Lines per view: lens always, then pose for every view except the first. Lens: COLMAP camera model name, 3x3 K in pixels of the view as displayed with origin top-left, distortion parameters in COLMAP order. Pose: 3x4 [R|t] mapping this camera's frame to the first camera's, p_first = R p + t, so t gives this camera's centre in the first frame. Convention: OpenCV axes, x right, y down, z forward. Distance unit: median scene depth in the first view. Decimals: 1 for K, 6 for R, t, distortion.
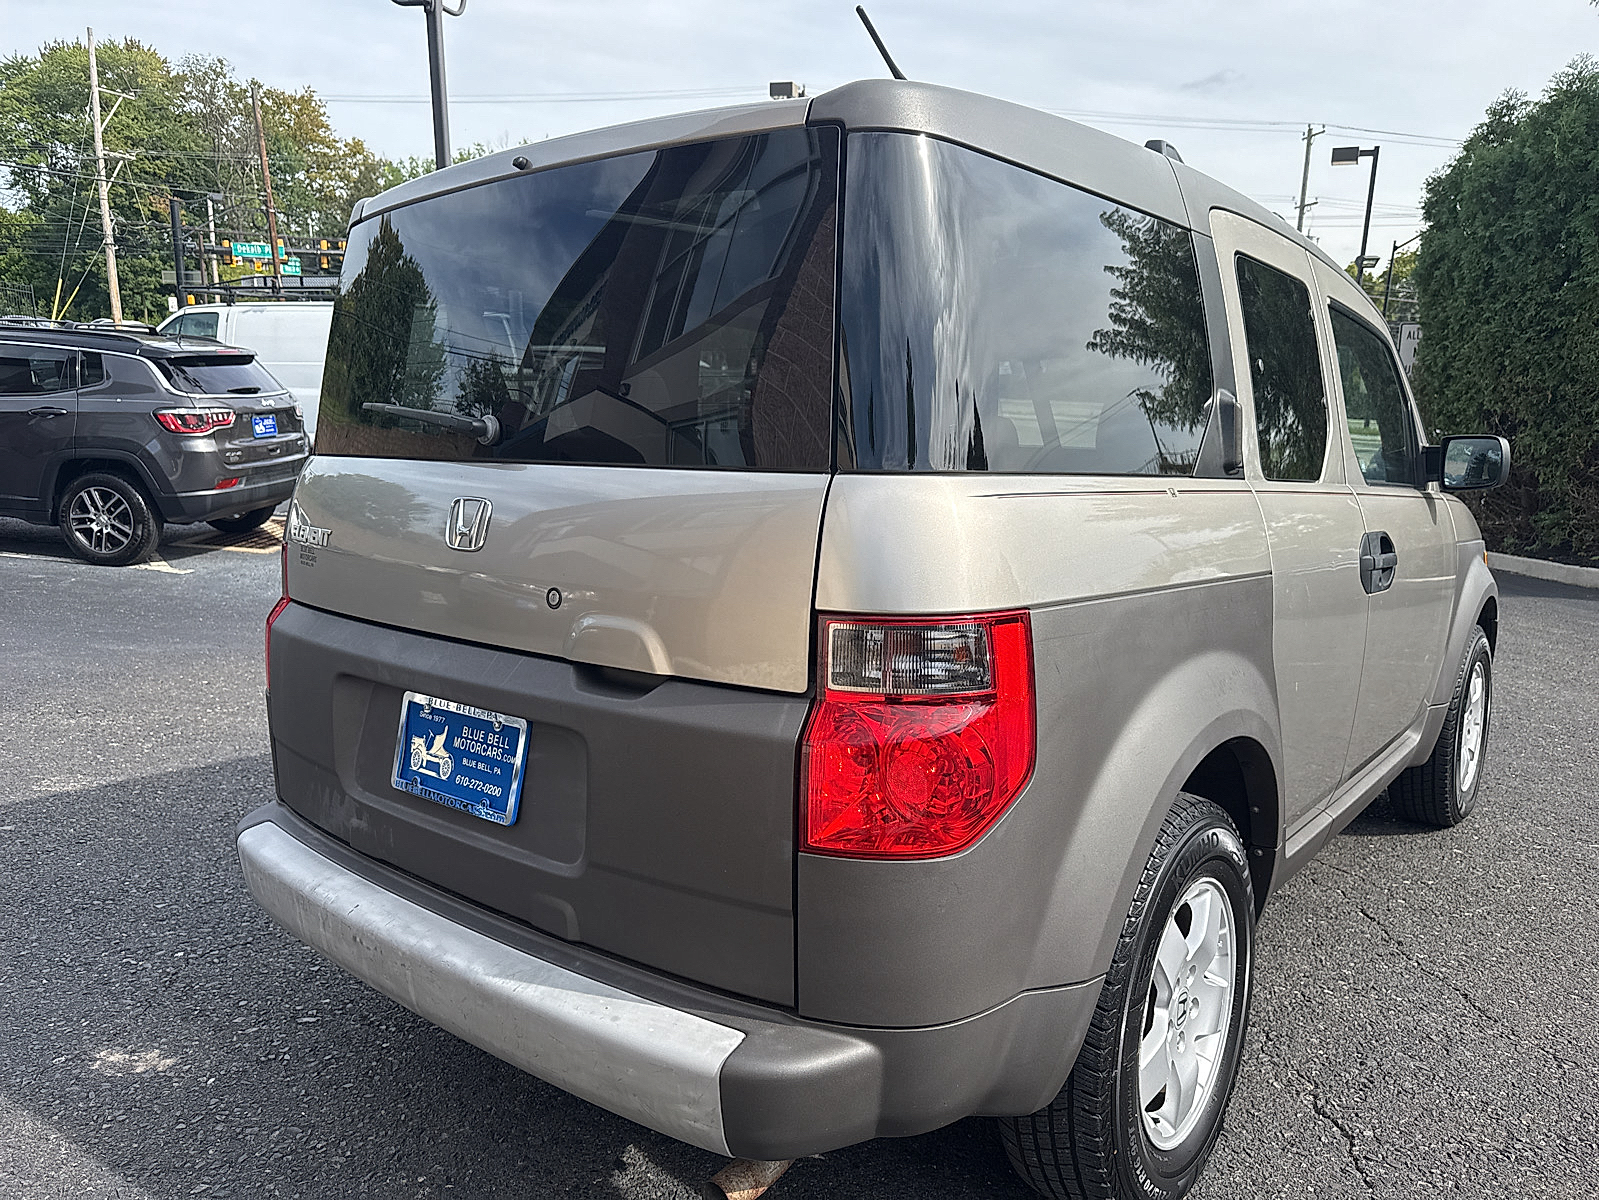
lens RADIAL K [[1135.5, 0, 799.5], [0, 1135.5, 607.6], [0, 0, 1]] dist [0.016649, -0.018241]
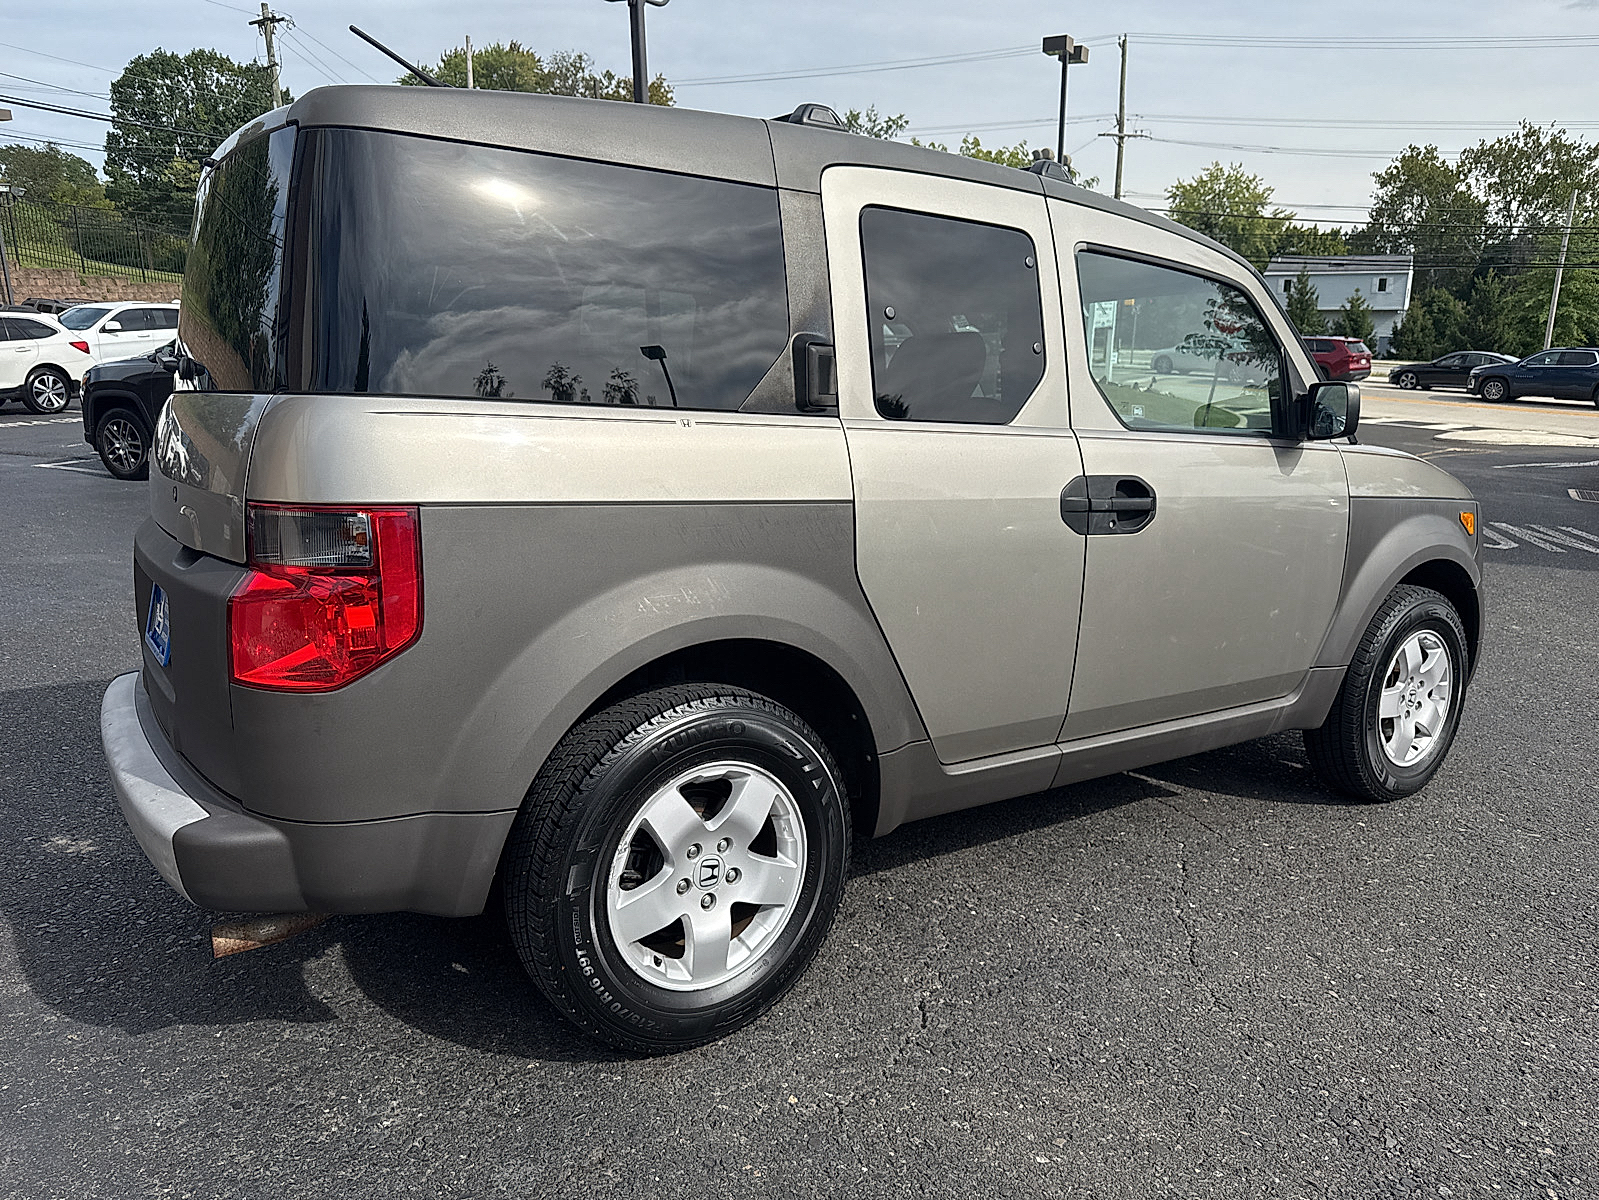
lens RADIAL K [[1135.5, 0, 801.1], [0, 1135.5, 601.1], [0, 0, 1]] dist [0.016649, -0.018241]
pose [[0.961155, 0.050442, -0.271359, 0.709386], [-0.044227, 0.998601, 0.028974, 0.038326], [0.272441, -0.015847, 0.962042, -0.070457]]
